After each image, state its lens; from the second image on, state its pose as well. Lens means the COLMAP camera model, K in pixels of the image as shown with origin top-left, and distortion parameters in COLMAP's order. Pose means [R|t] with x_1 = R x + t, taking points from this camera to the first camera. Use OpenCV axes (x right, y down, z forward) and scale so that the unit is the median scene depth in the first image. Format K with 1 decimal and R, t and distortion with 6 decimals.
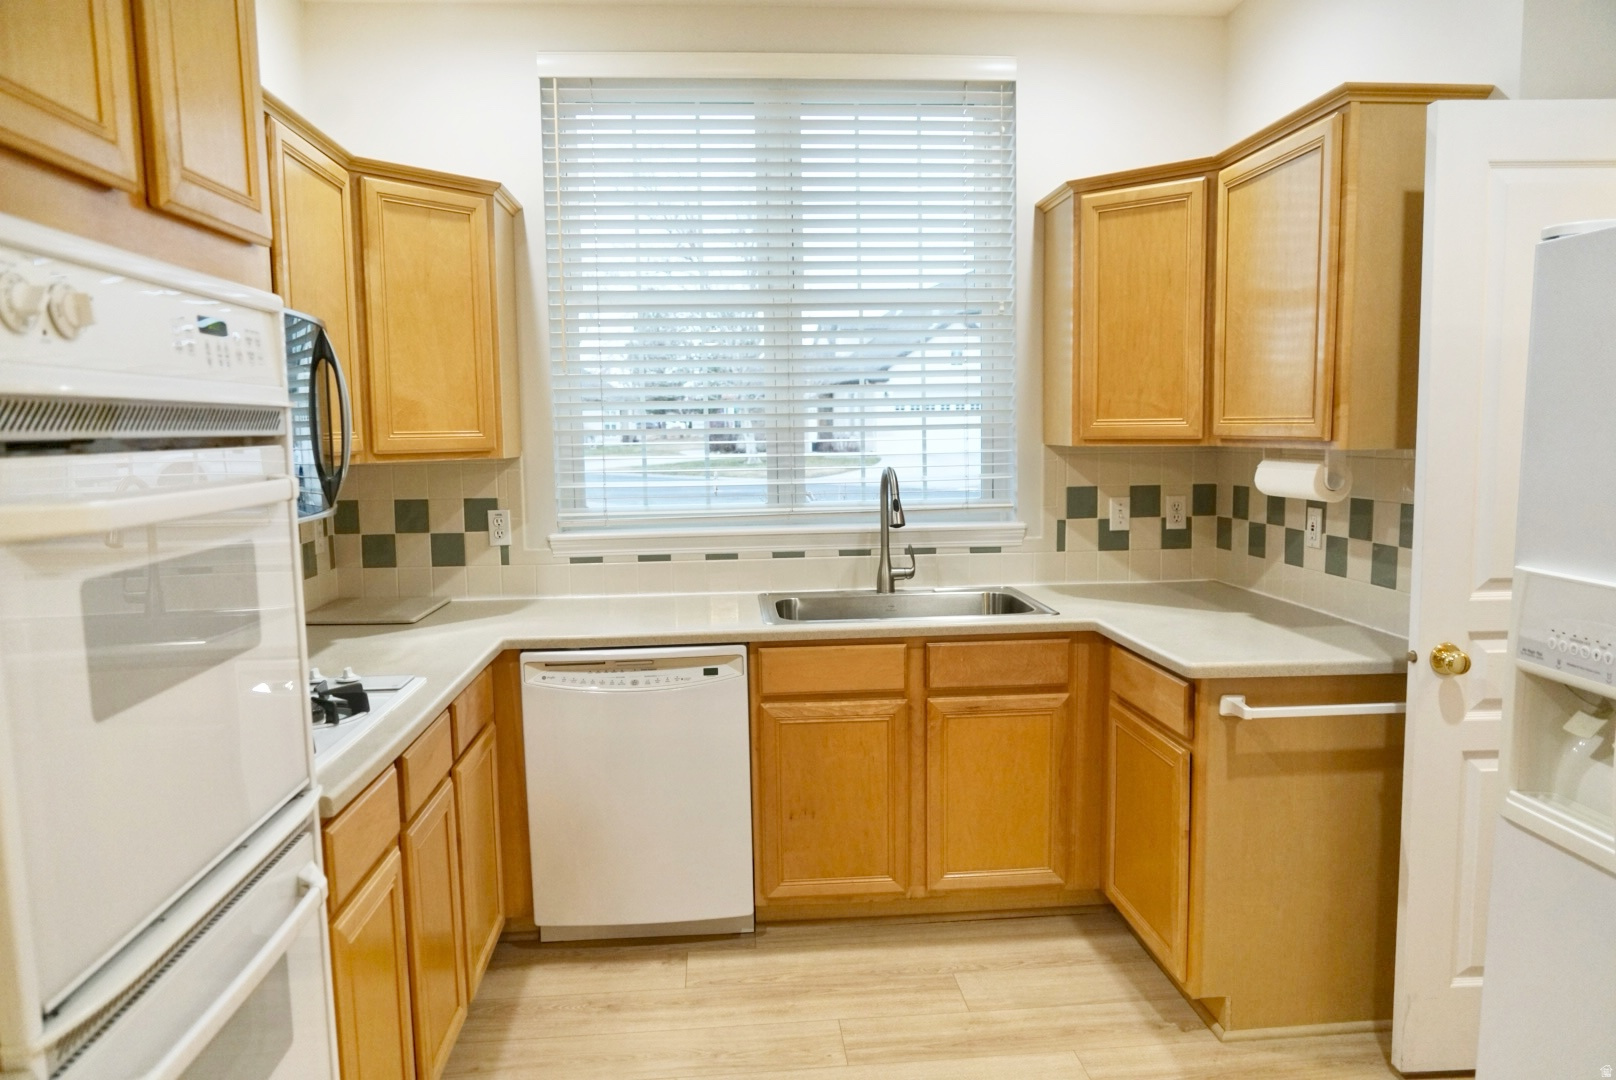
lens RADIAL K [[1071.7, 0, 807.8], [0, 1071.7, 540.9], [0, 0, 1]] dist [-0.029562, 0.009311]
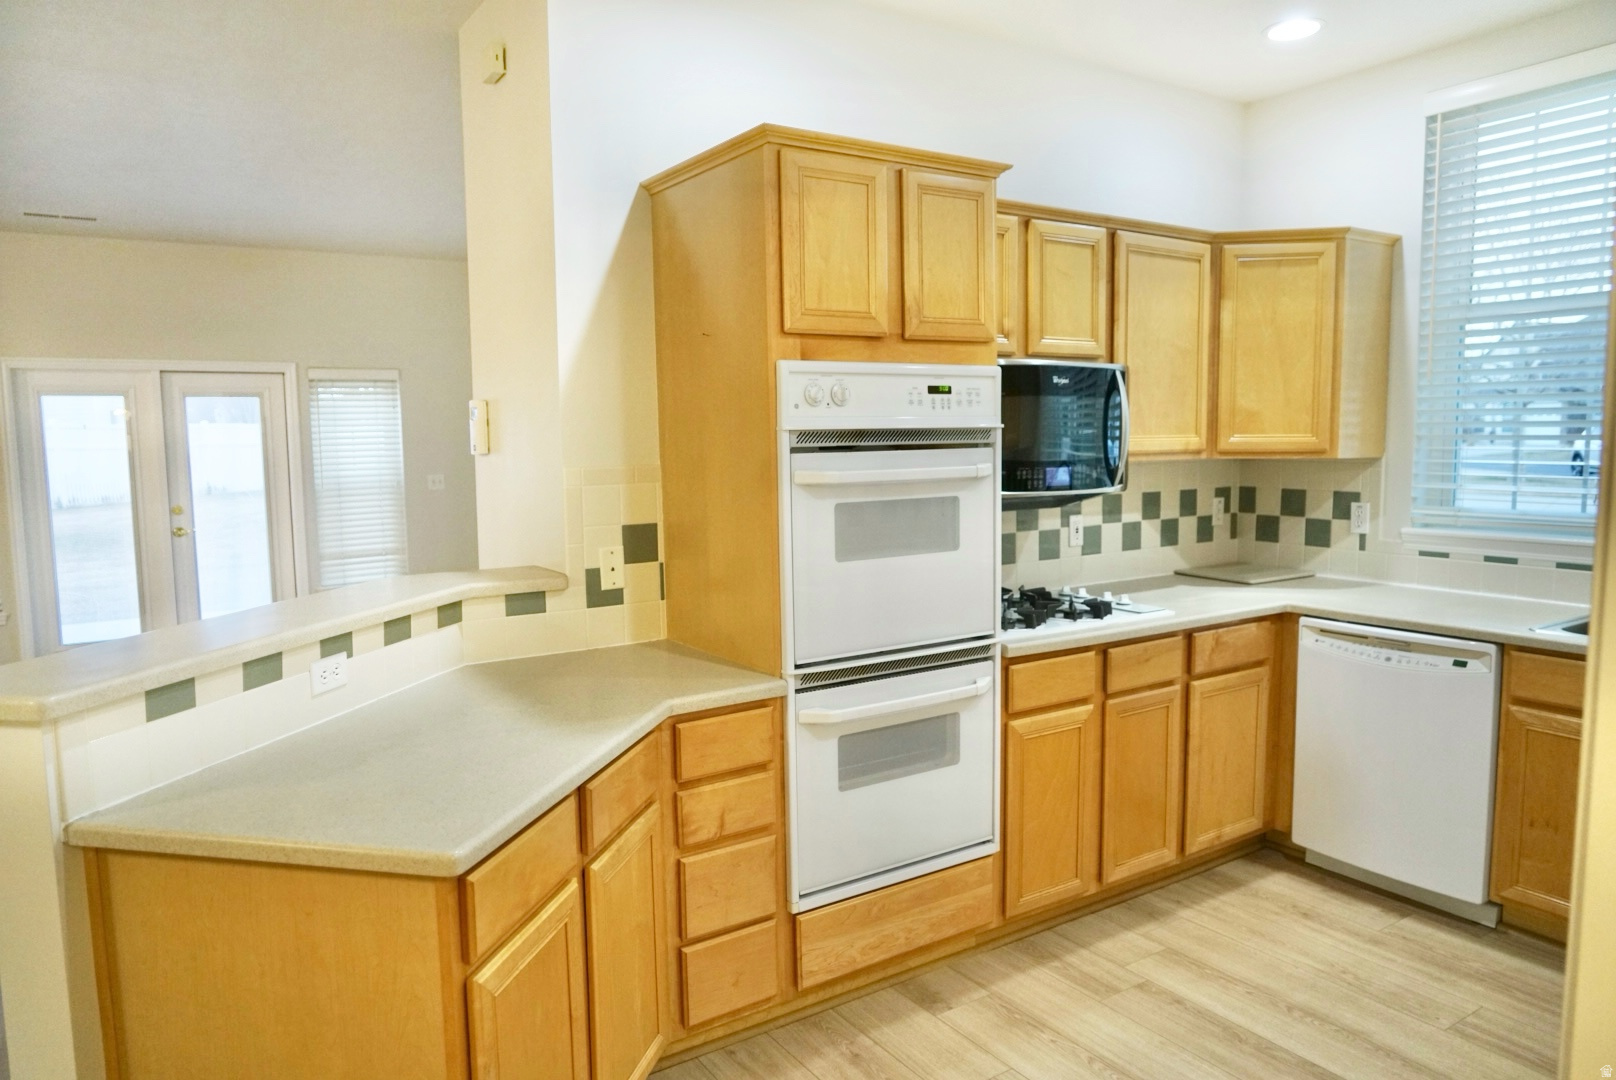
lens RADIAL K [[1071.7, 0, 797.9], [0, 1071.7, 538.9], [0, 0, 1]] dist [-0.029562, 0.009311]
pose [[0.469115, 0.097436, -0.877746, 0.501953], [-0.088157, 0.994097, 0.063237, -0.010275], [0.878726, 0.047714, 0.474935, -0.088502]]
